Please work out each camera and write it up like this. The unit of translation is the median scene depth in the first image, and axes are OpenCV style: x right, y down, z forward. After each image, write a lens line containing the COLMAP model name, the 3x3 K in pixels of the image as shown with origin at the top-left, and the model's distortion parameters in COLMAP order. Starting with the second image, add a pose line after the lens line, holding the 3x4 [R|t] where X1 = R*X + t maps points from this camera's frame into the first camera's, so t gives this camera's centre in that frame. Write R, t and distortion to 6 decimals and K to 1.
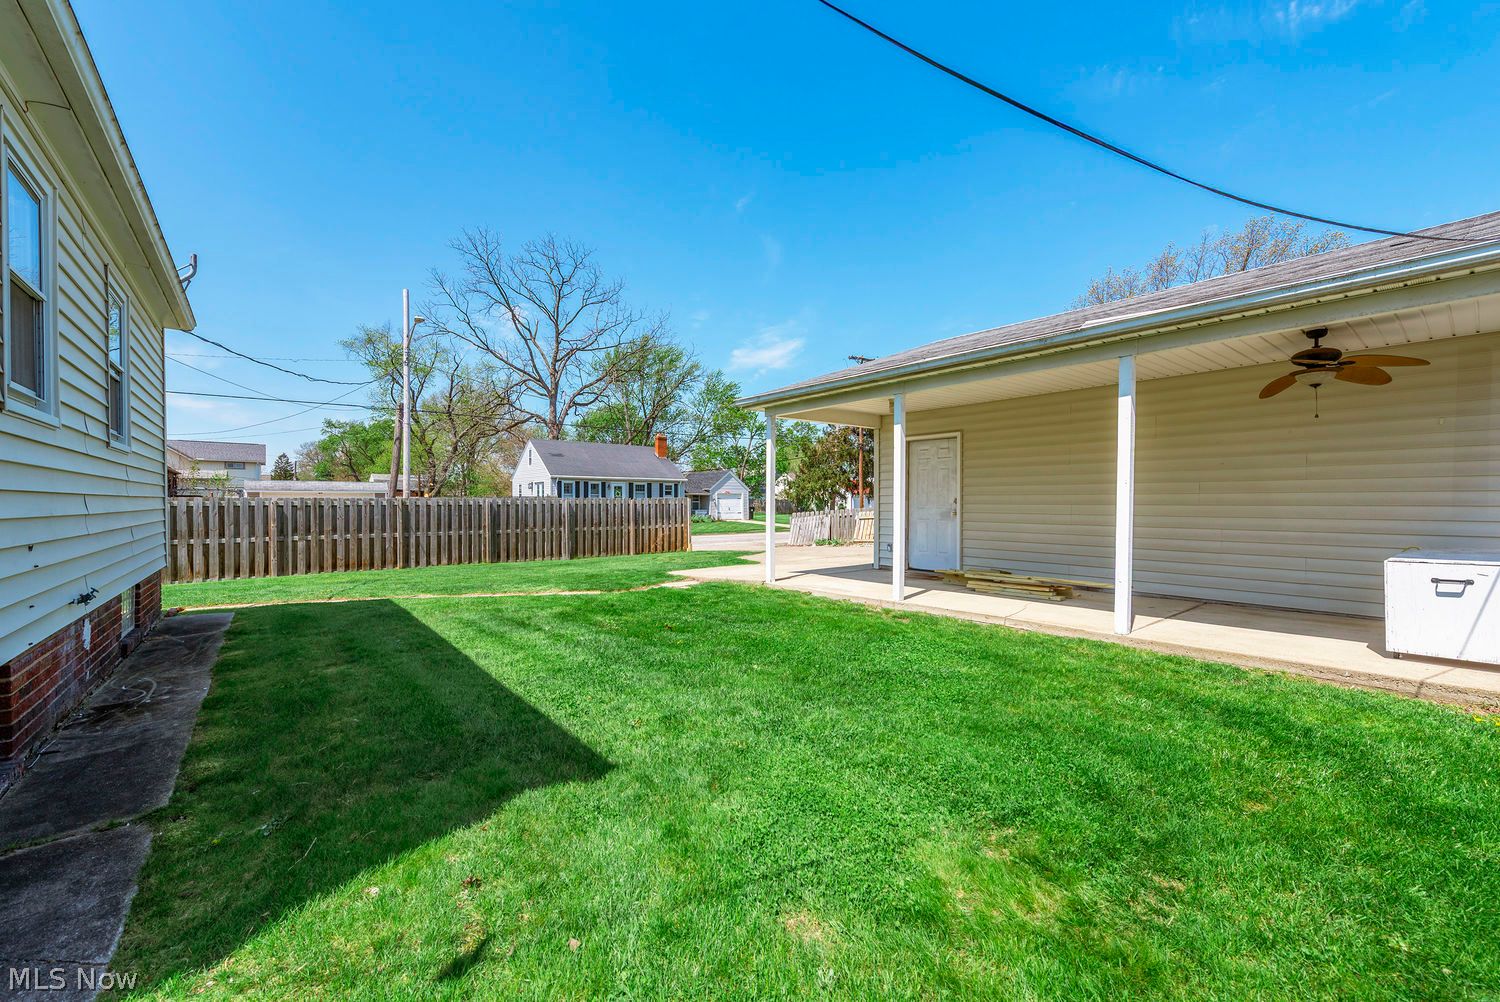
lens RADIAL K [[613.8, 0, 746.7], [0, 613.8, 505.4], [0, 0, 1]] dist [0.014160, -0.000627]
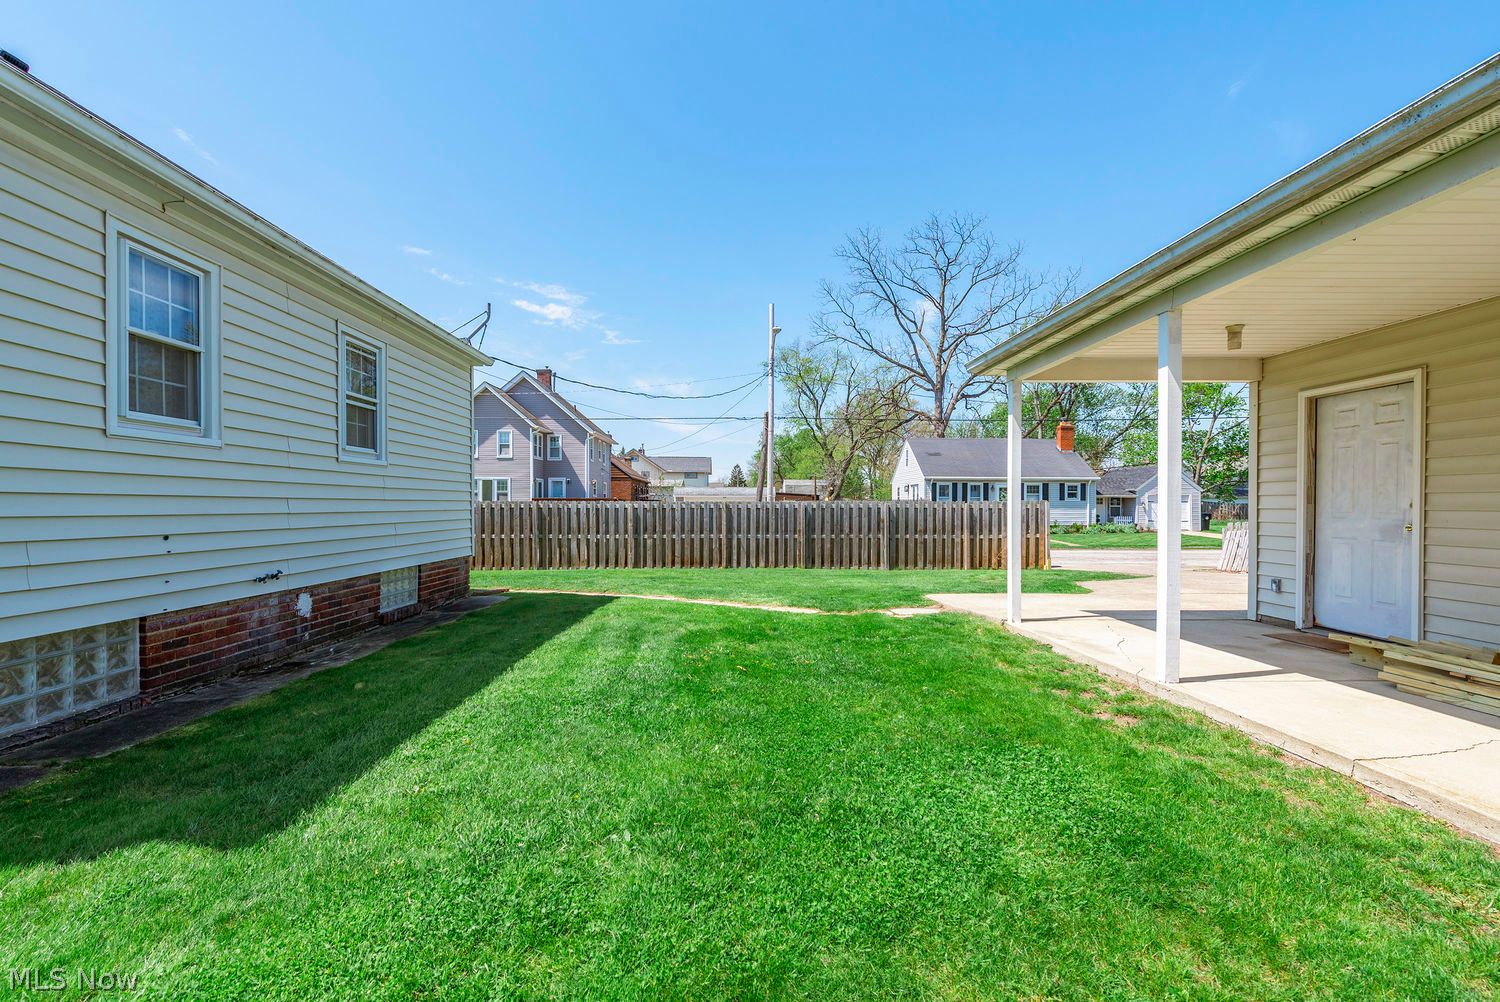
lens RADIAL K [[654.1, 0, 741.1], [0, 654.1, 507.3], [0, 0, 1]] dist [0.008622, -0.001099]
pose [[0.786125, 0.003949, -0.618055, 0.107874], [-0.006048, 0.999981, -0.001303, -0.000502], [0.618038, 0.004762, 0.786134, 0.100490]]
